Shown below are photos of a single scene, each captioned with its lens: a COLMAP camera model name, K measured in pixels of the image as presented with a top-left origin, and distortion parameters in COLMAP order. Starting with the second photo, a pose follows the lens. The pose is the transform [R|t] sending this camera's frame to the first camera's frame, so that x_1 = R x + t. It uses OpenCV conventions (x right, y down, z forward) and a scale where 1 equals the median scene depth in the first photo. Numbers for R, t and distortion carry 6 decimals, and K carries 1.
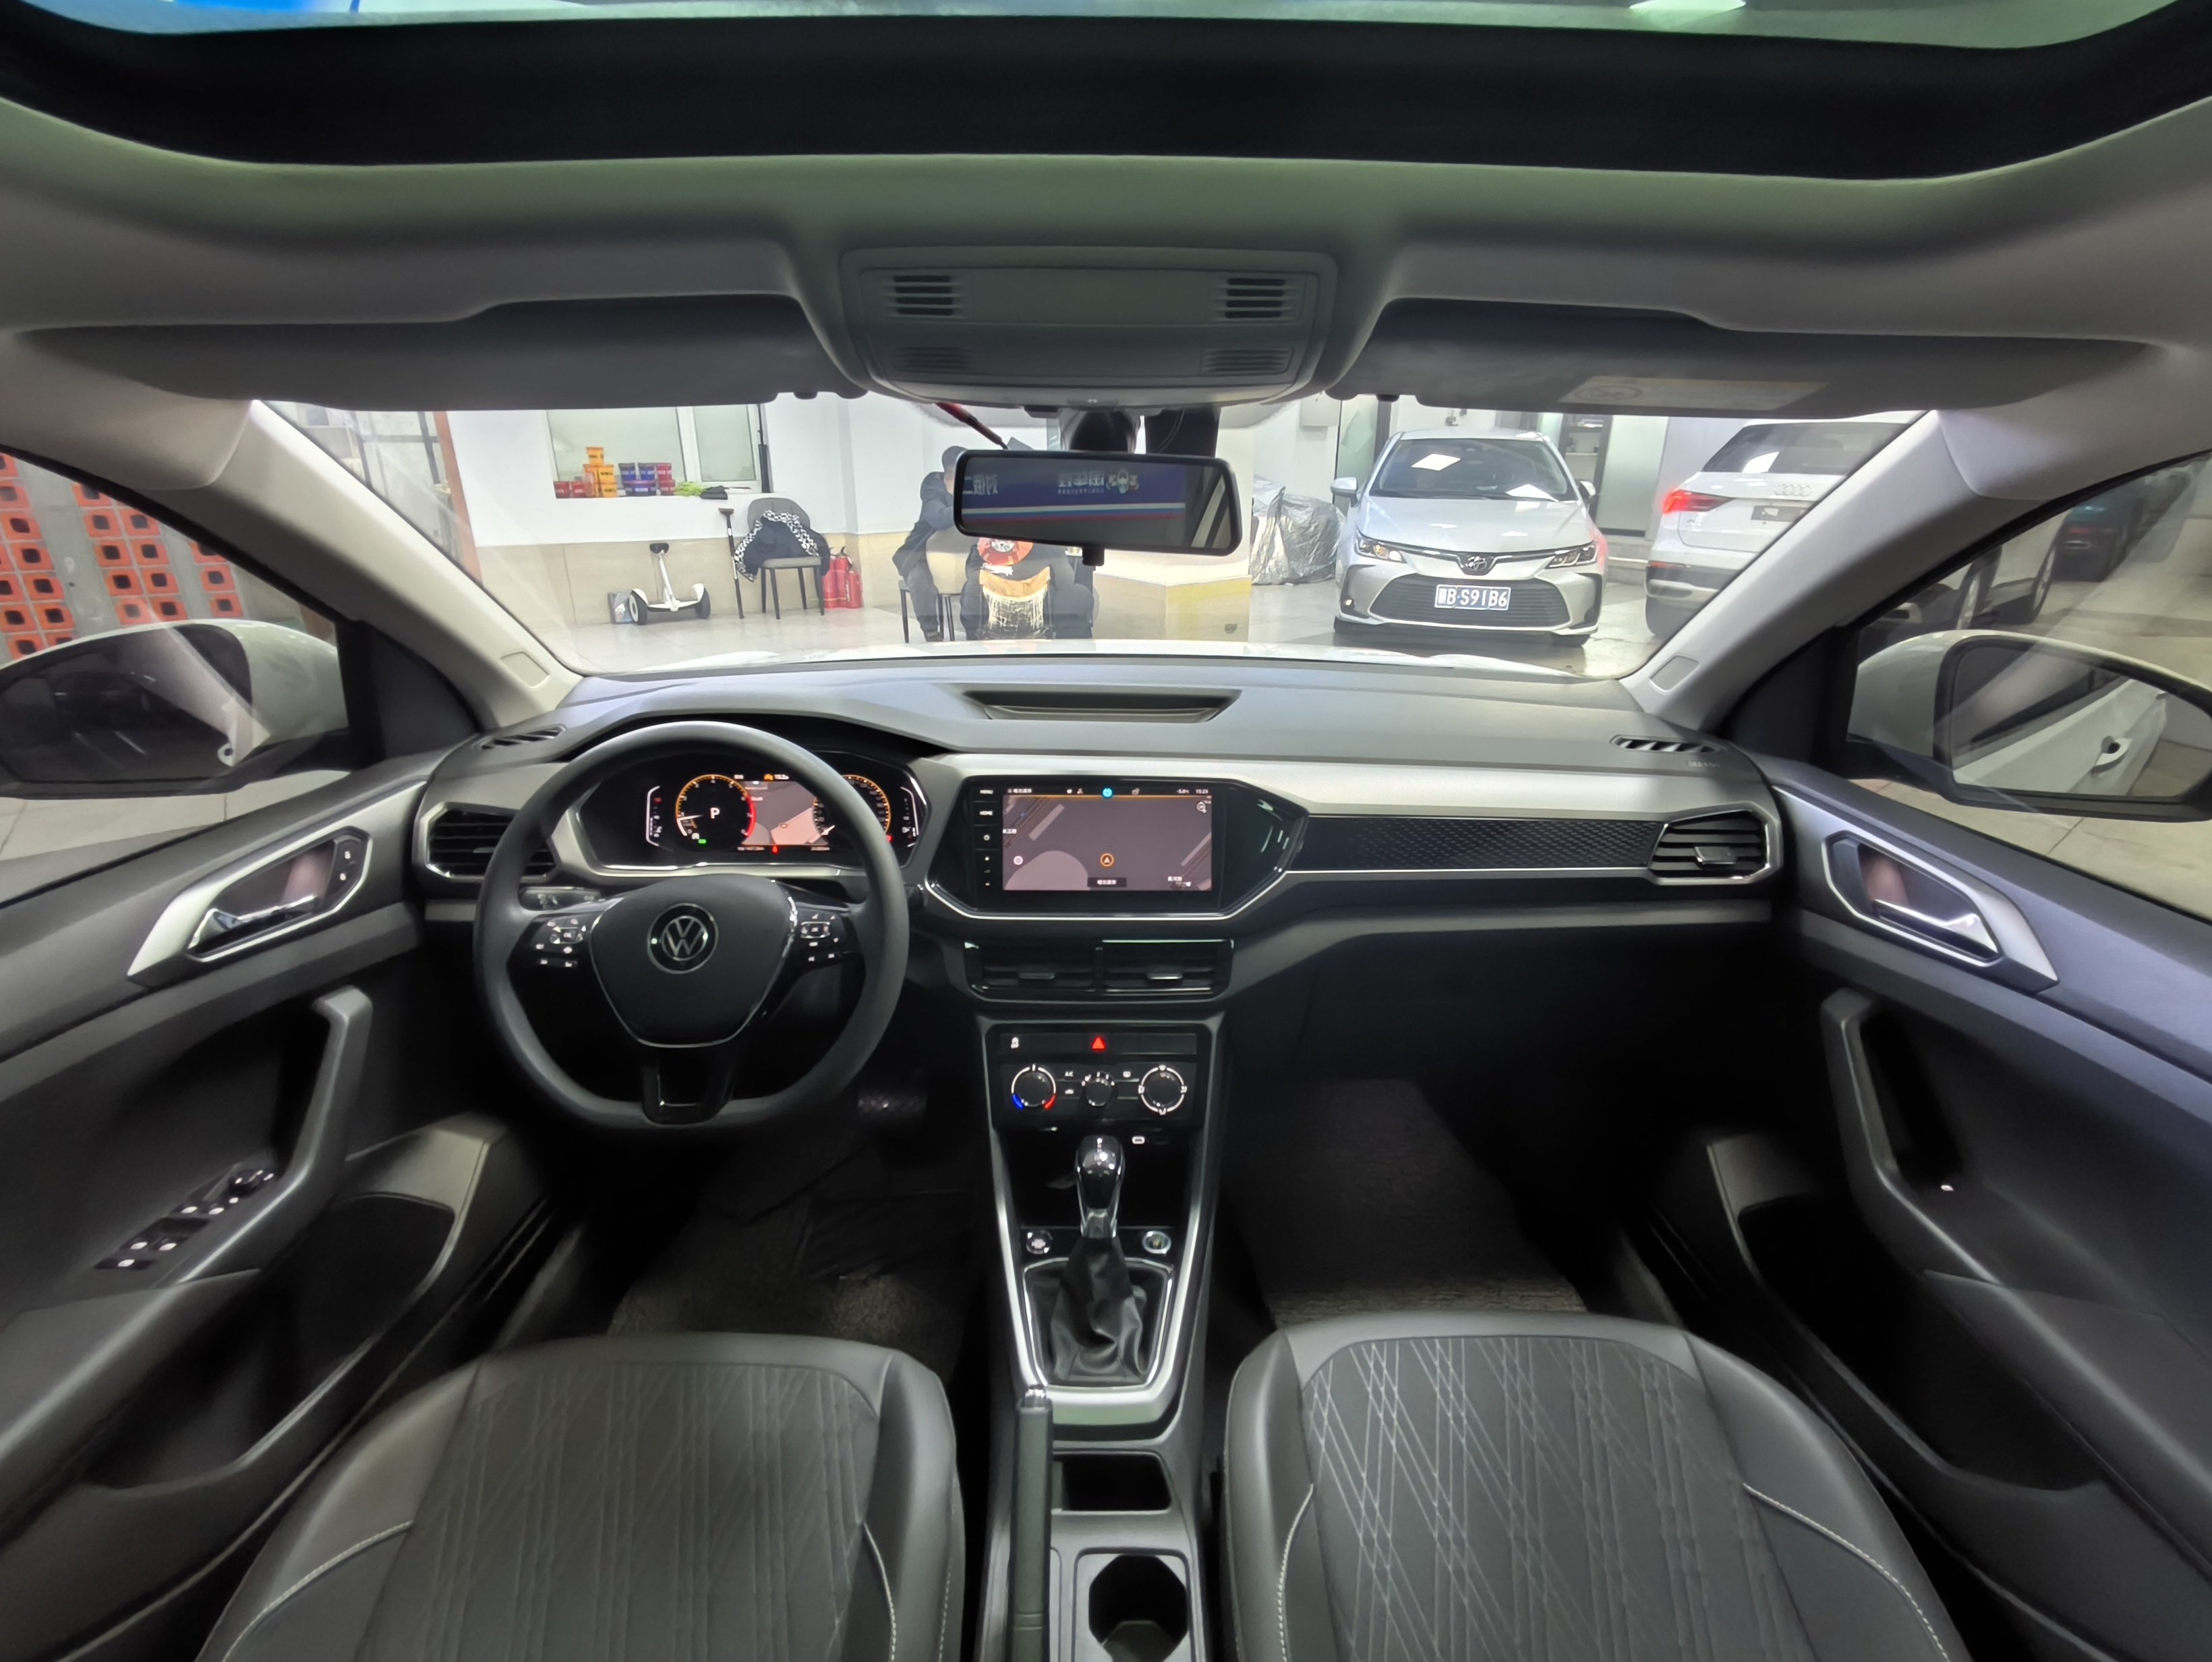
lens RADIAL K [[1004.4, 0, 1109.9], [0, 1004.4, 833.8], [0, 0, 1]] dist [-0.001656, 0.000153]
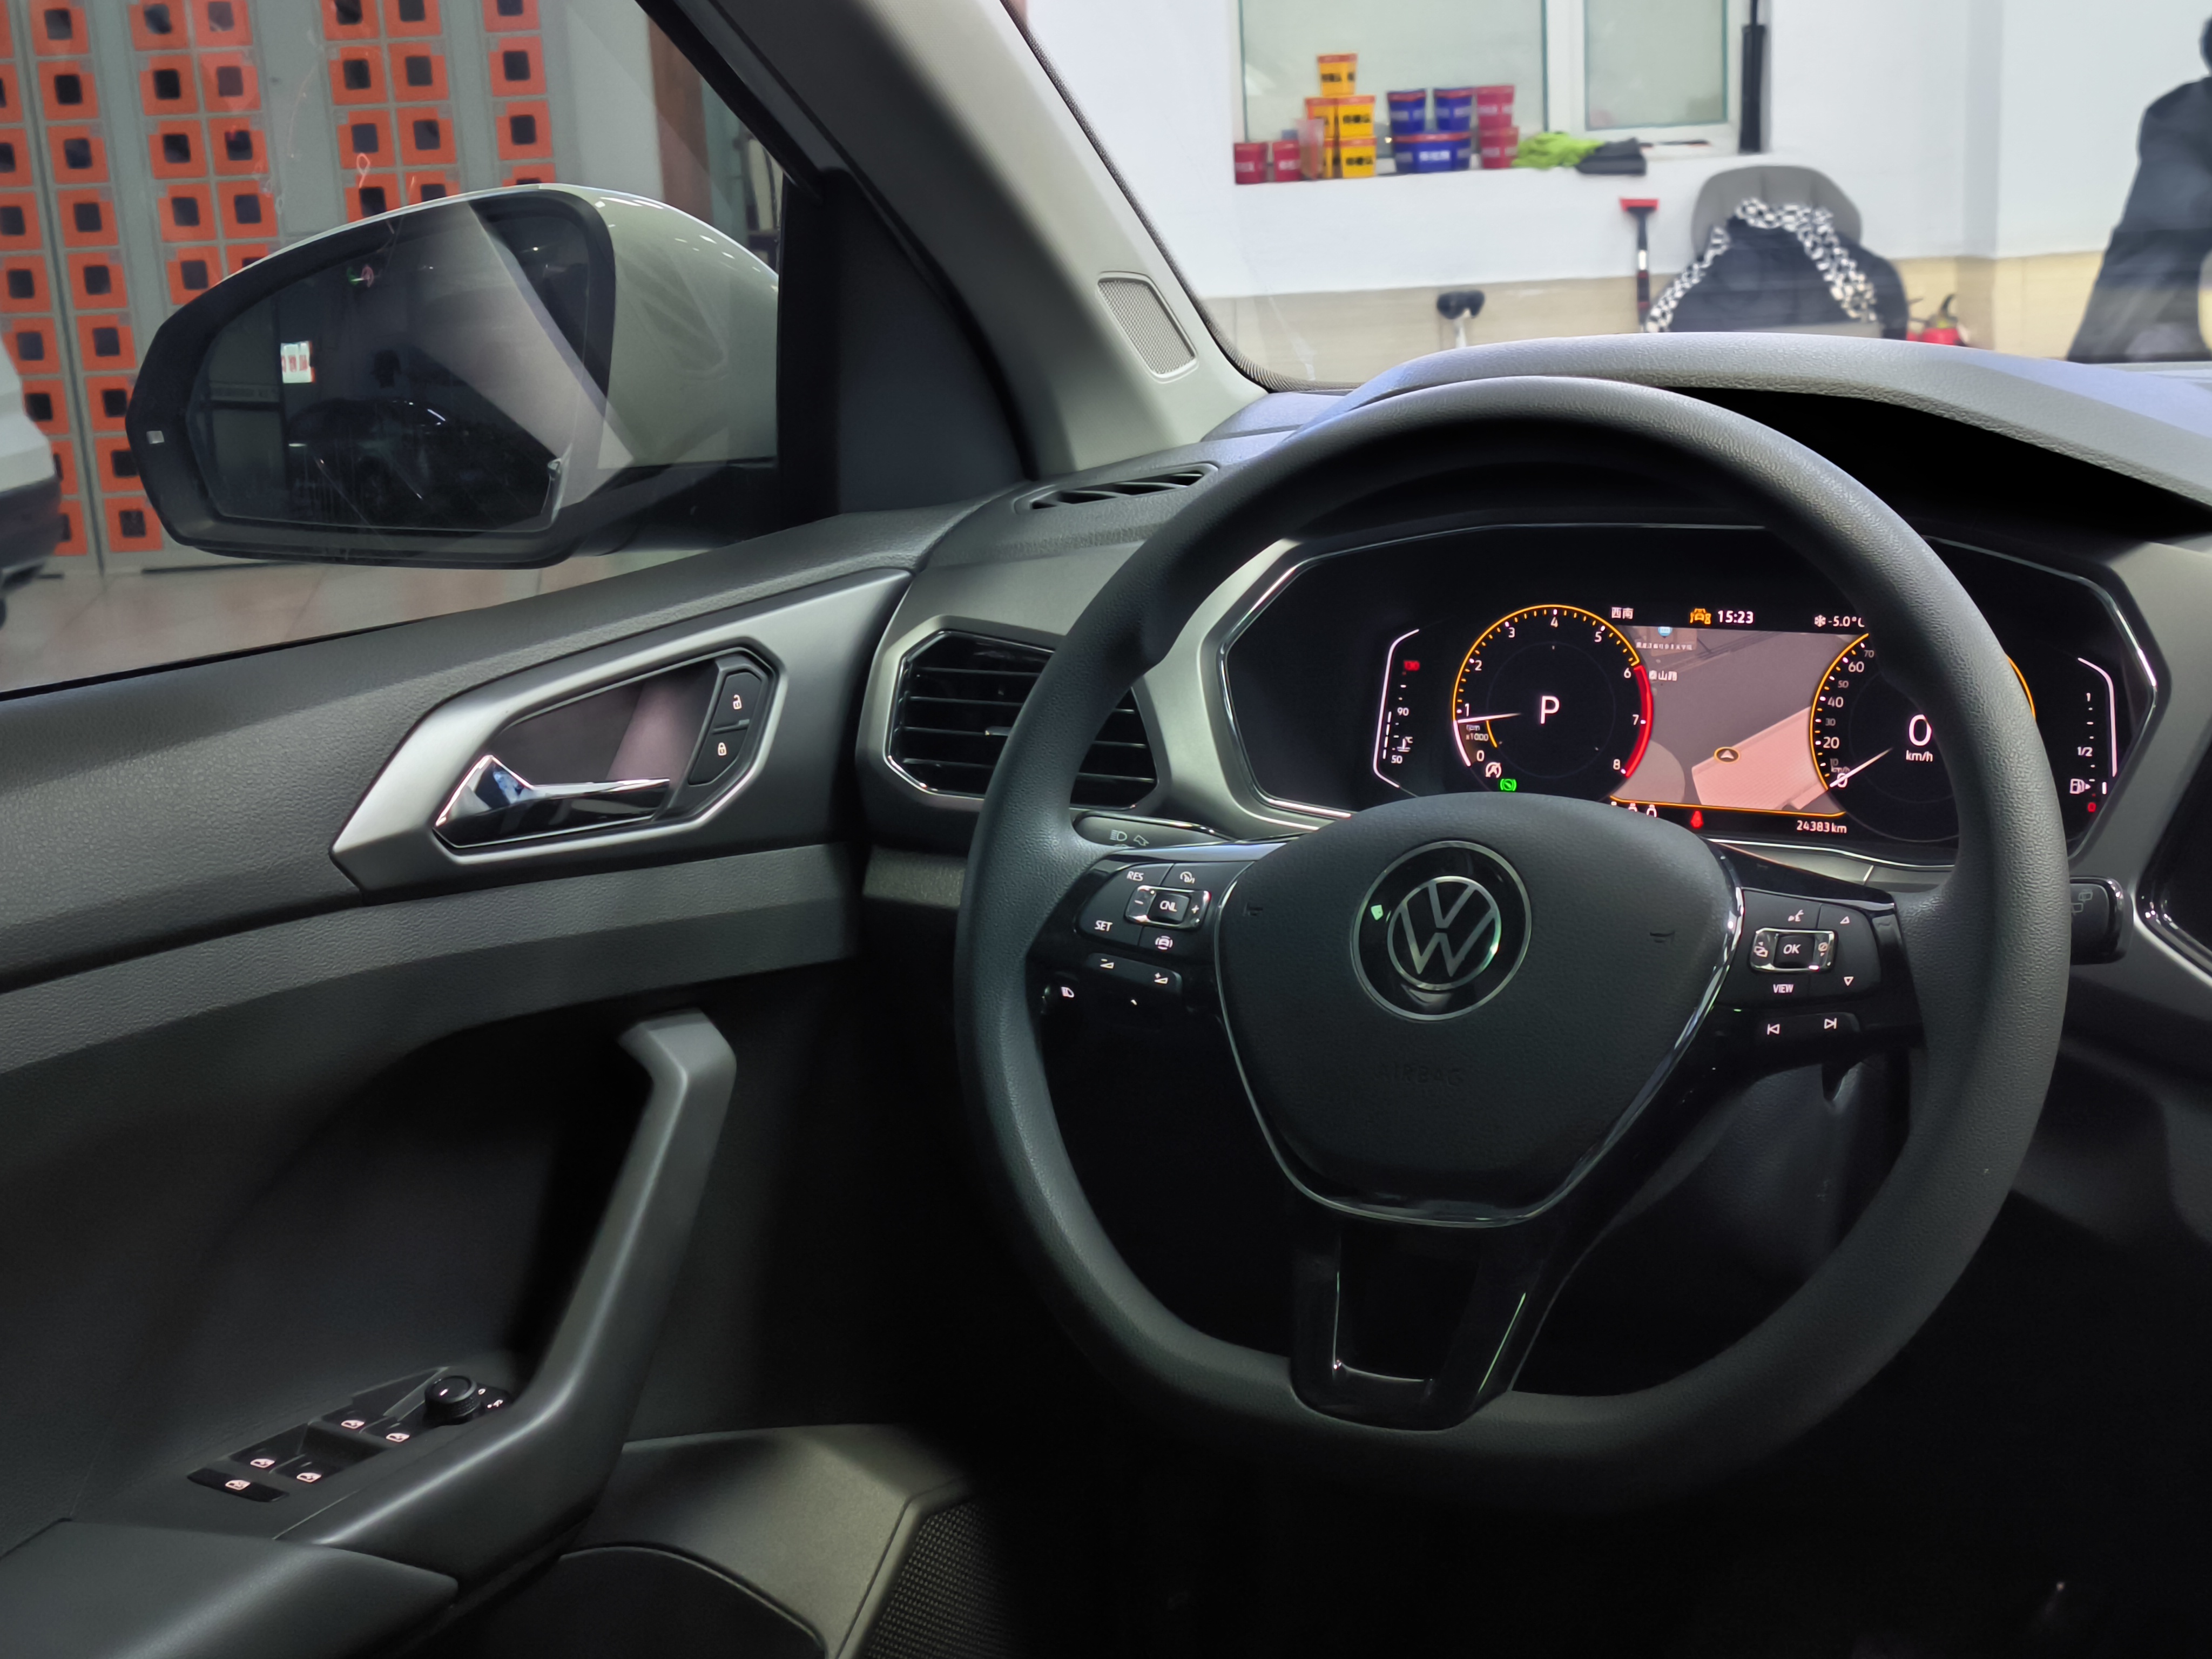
lens RADIAL K [[2946.4, 0, 1106.0], [0, 2946.4, 829.5], [0, 0, 1]] dist [-0.019798, 0.060436]
pose [[0.865603, 0.068568, -0.496014, 0.003619], [-0.123394, 0.989241, -0.078587, 0.142834], [0.485288, 0.129231, 0.864751, -0.003731]]
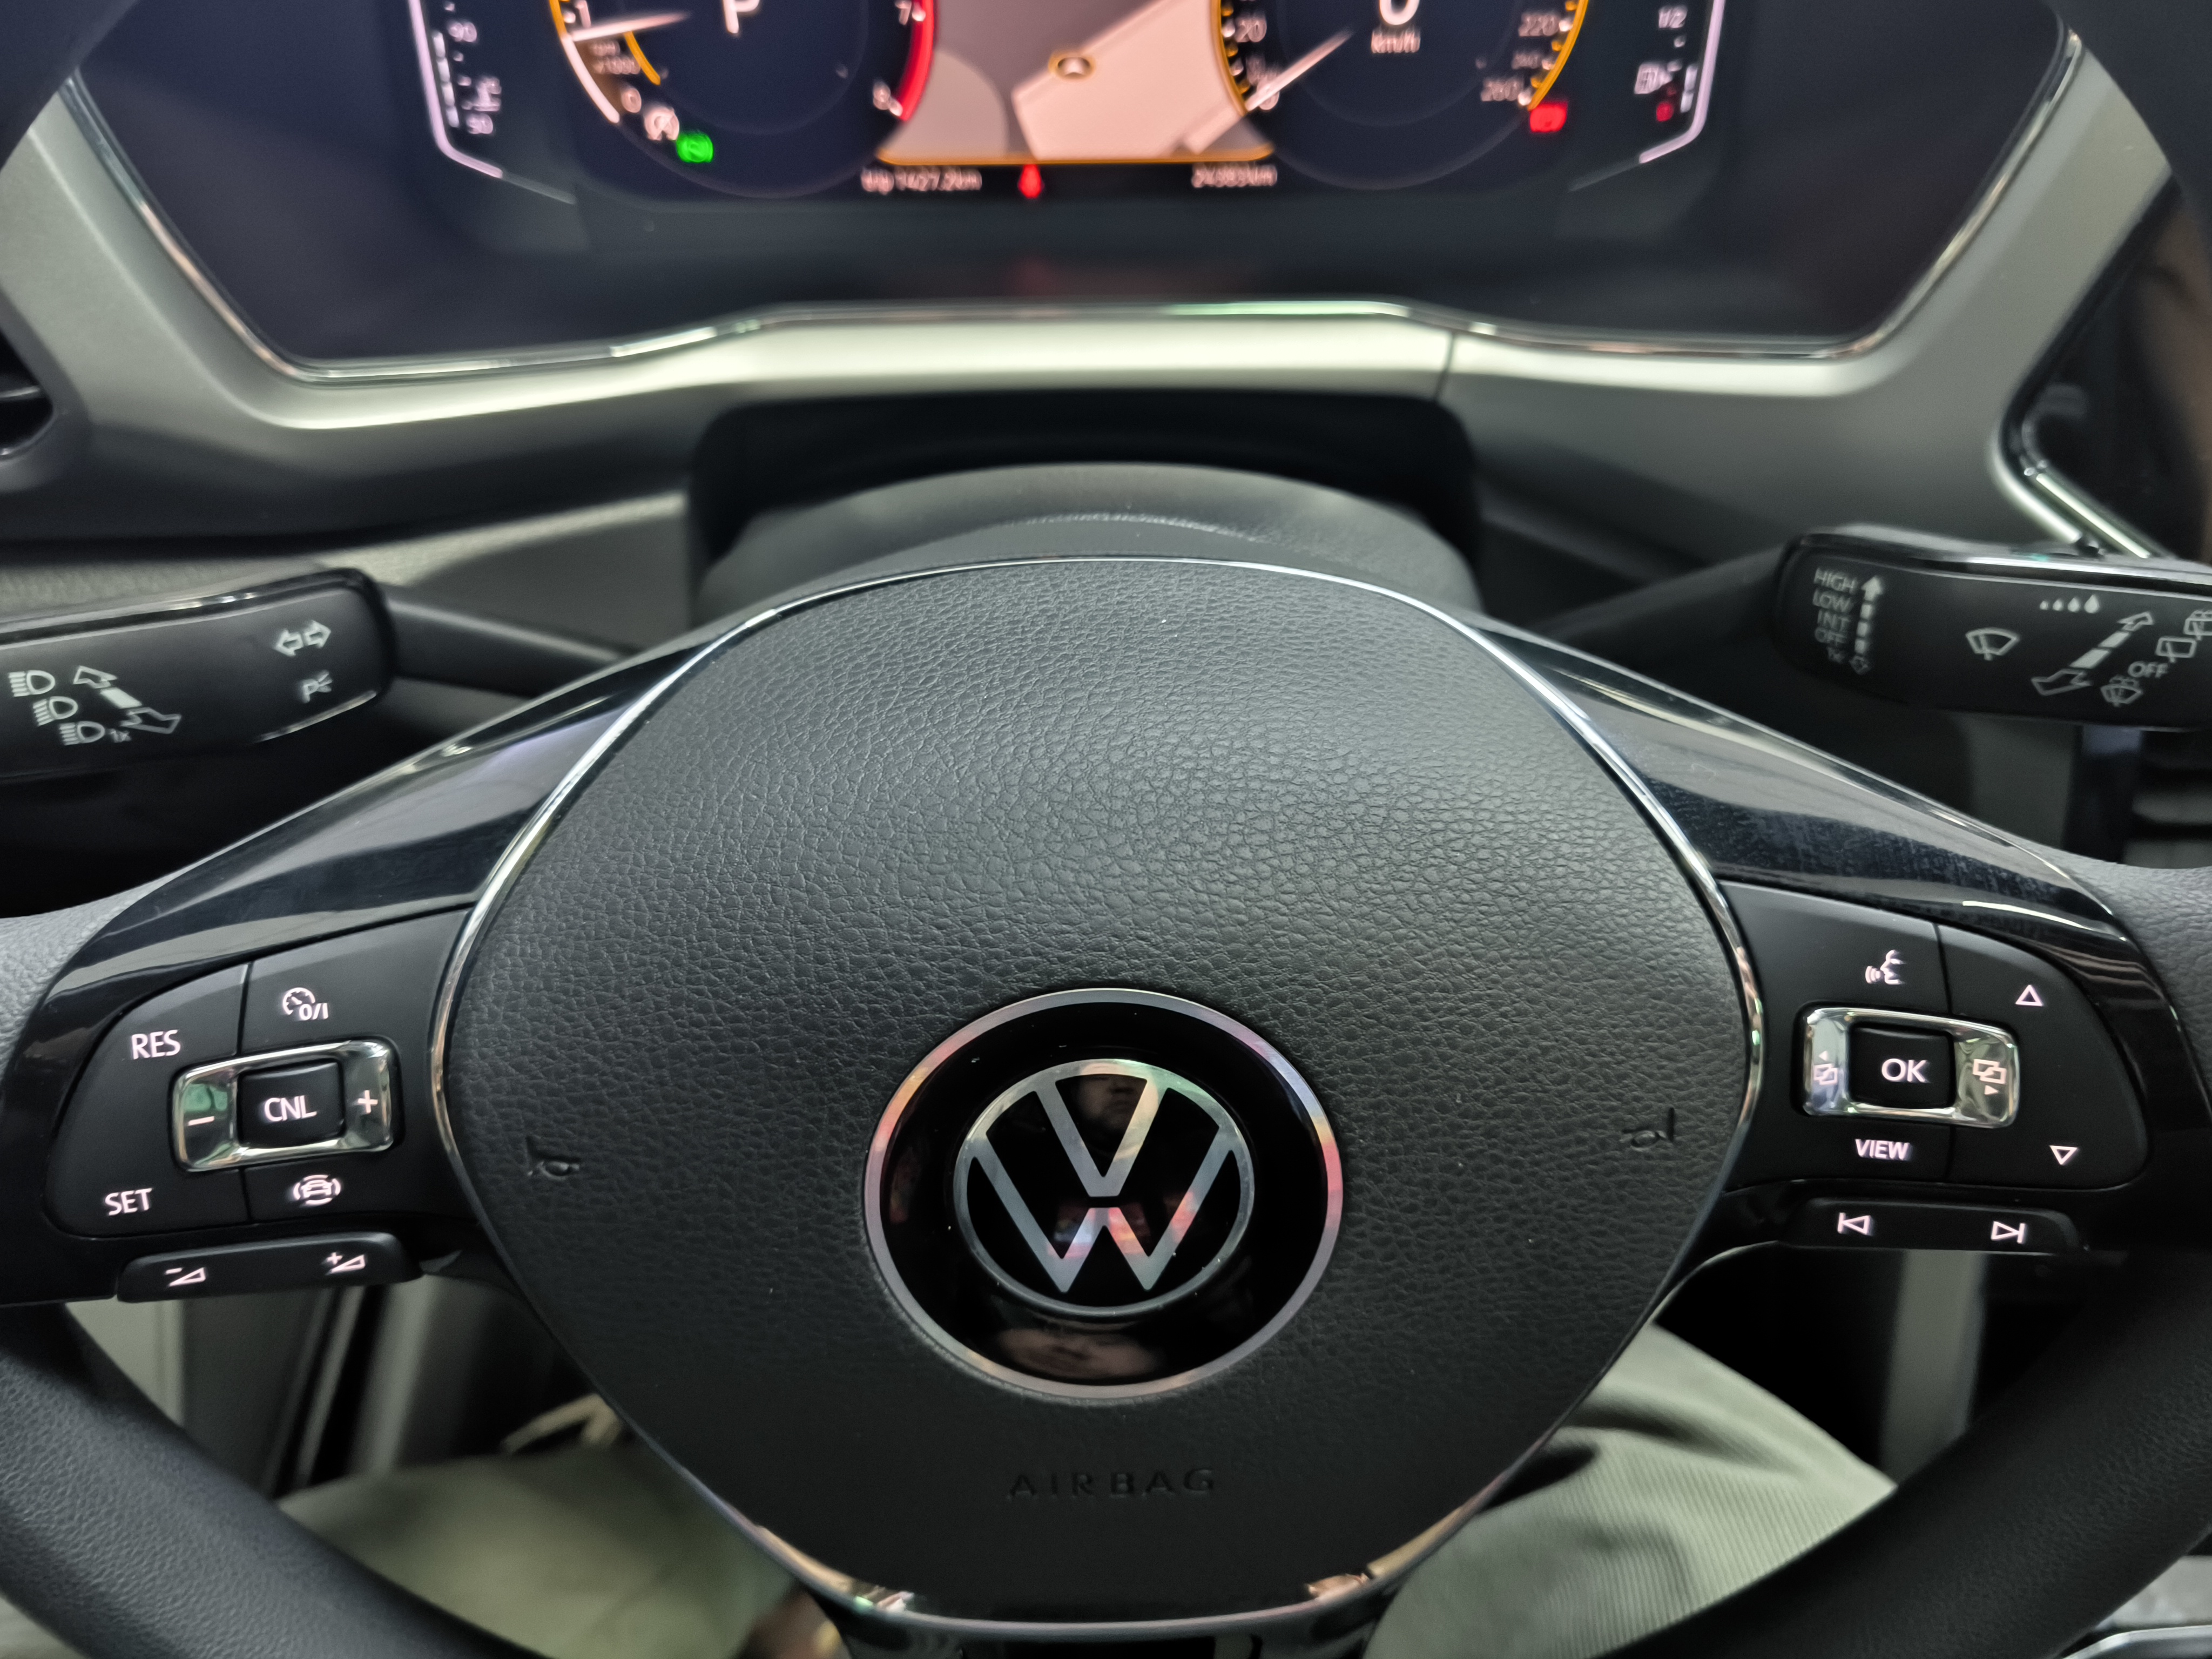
lens RADIAL K [[1527.3, 0, 1102.4], [0, 1527.3, 871.1], [0, 0, 1]] dist [0.003972, 0.001810]
pose [[0.999822, -0.016773, 0.008619, -0.364132], [0.008990, 0.825686, 0.564058, -0.055145], [-0.016578, -0.563880, 0.825690, 0.718177]]
